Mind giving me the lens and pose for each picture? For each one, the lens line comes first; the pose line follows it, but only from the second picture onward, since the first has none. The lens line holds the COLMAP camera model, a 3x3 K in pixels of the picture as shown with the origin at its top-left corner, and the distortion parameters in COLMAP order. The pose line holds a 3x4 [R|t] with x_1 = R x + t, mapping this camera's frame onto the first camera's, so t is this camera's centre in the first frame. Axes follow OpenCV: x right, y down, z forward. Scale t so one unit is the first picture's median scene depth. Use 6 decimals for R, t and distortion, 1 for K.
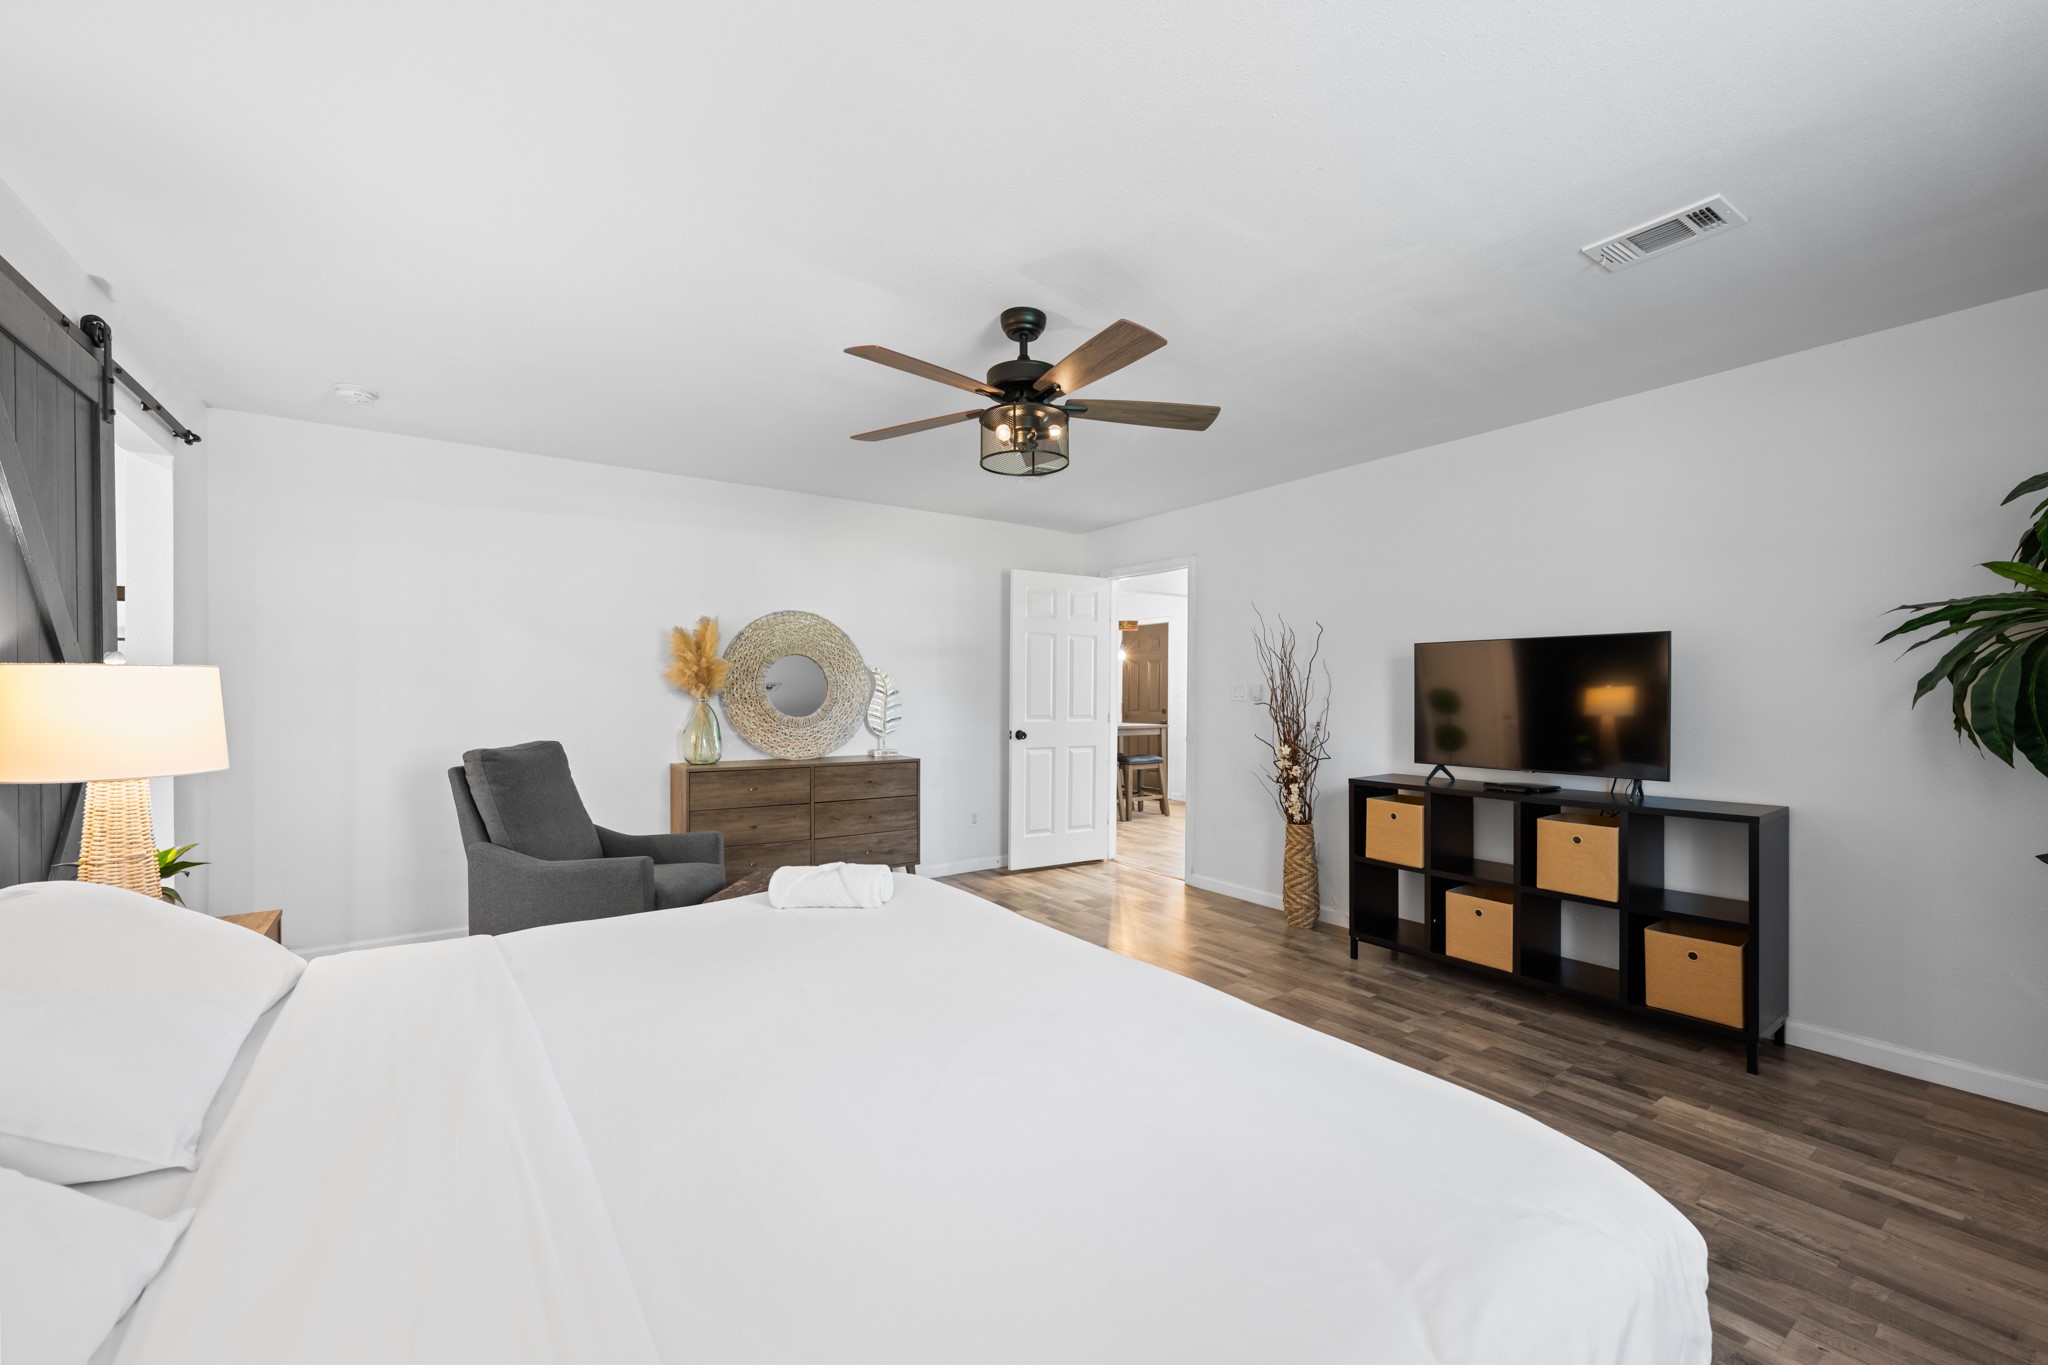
lens RADIAL K [[825.6, 0, 1028.5], [0, 825.6, 686.4], [0, 0, 1]] dist [-0.000161, 0.000209]
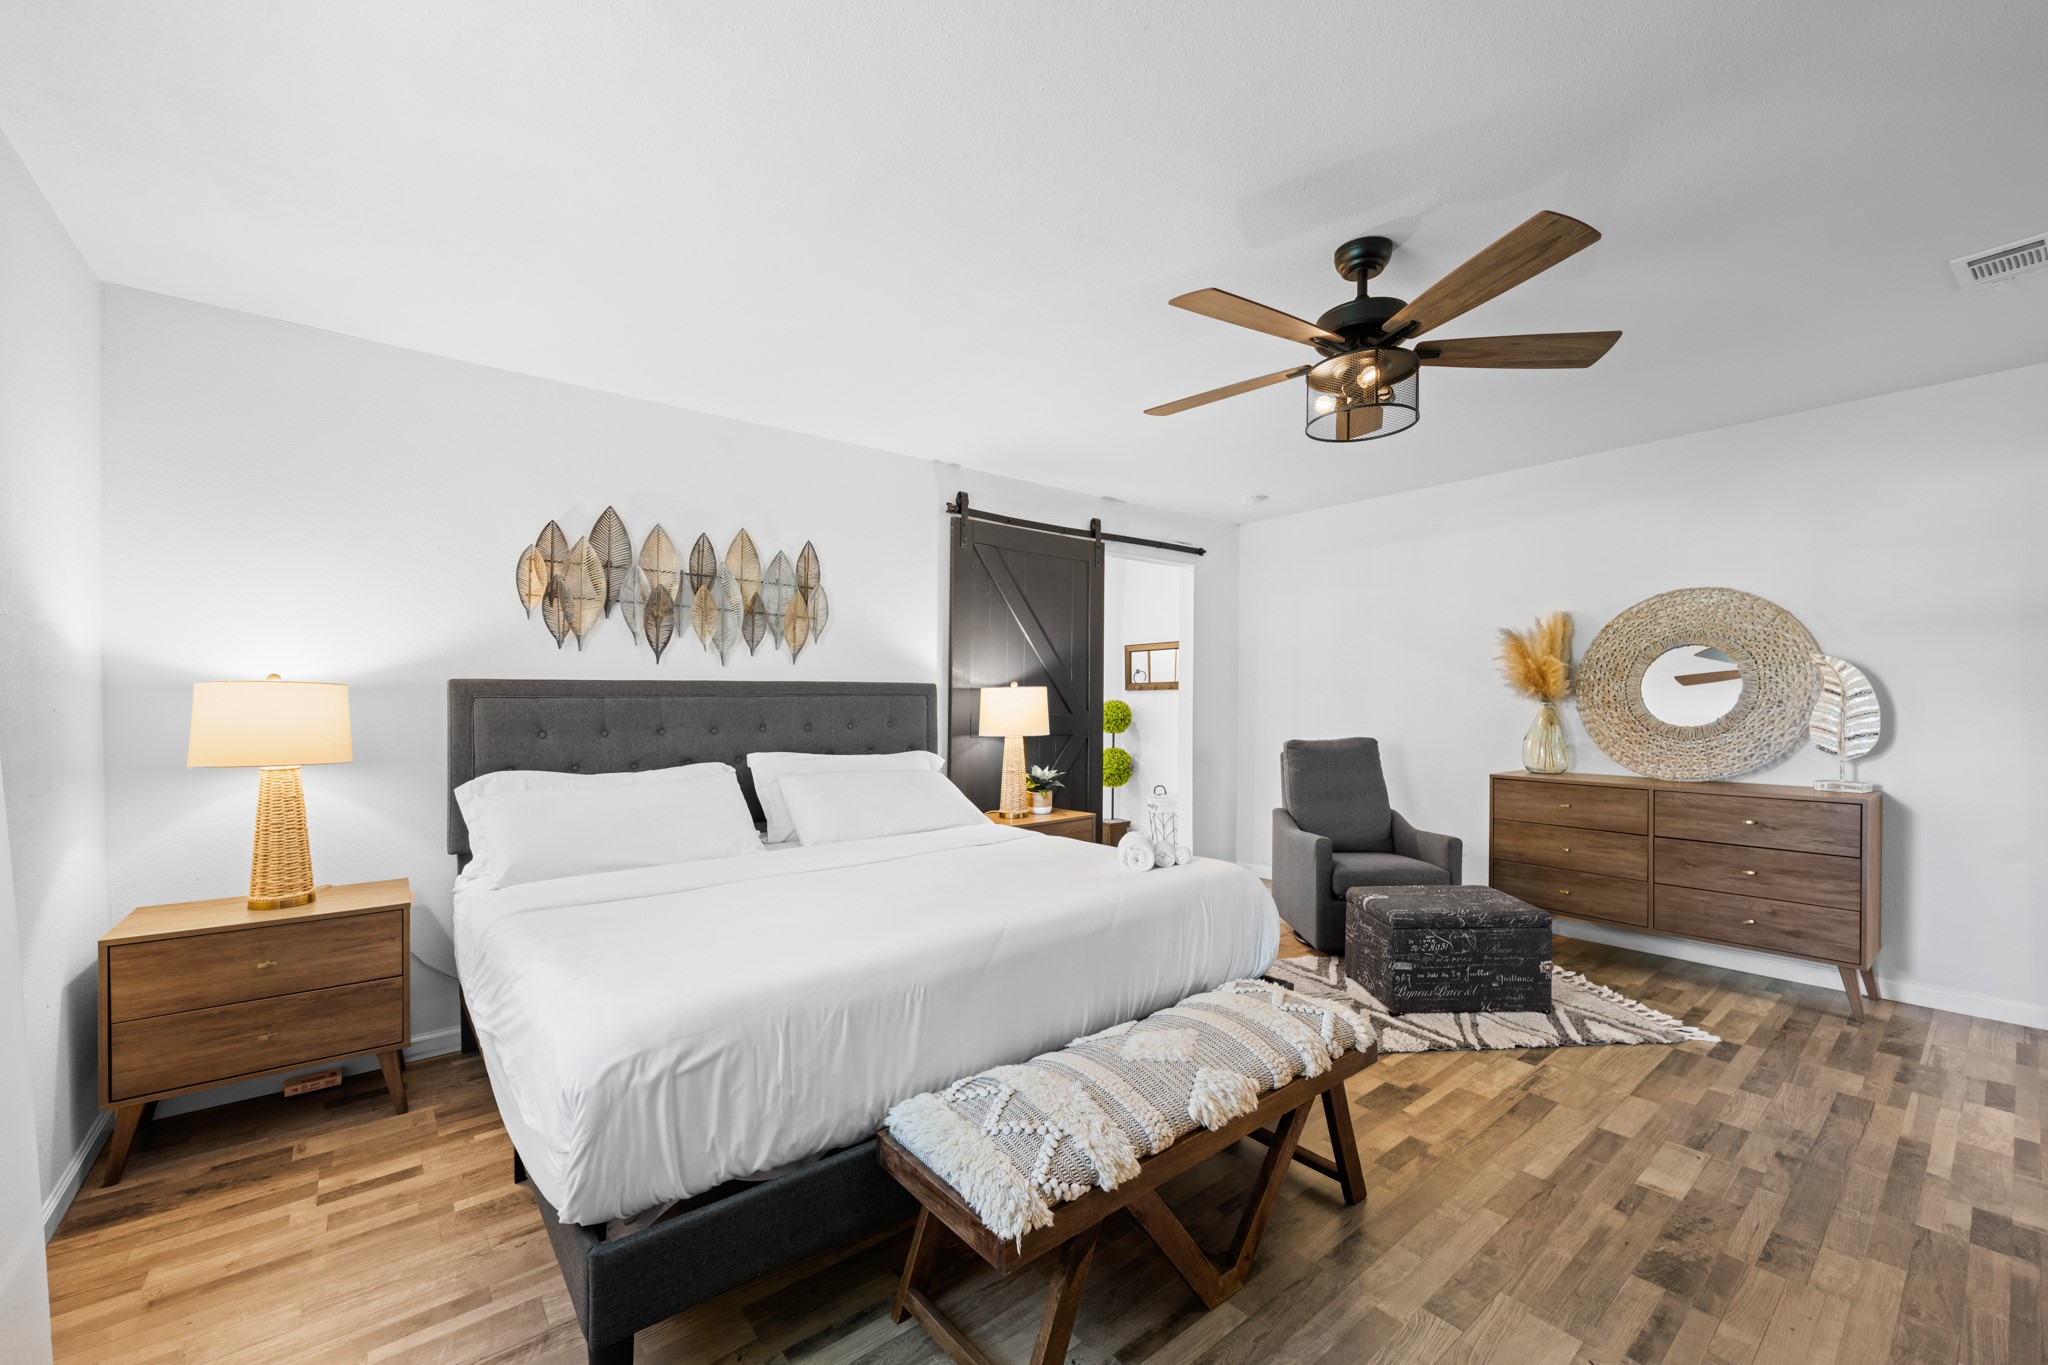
lens RADIAL K [[825.6, 0, 1028.5], [0, 825.6, 686.4], [0, 0, 1]] dist [-0.000161, 0.000209]
pose [[0.061105, -0.014444, -0.998027, 0.488464], [0.012509, 0.999828, -0.013704, 0.002874], [0.998053, -0.011647, 0.061275, 0.366343]]
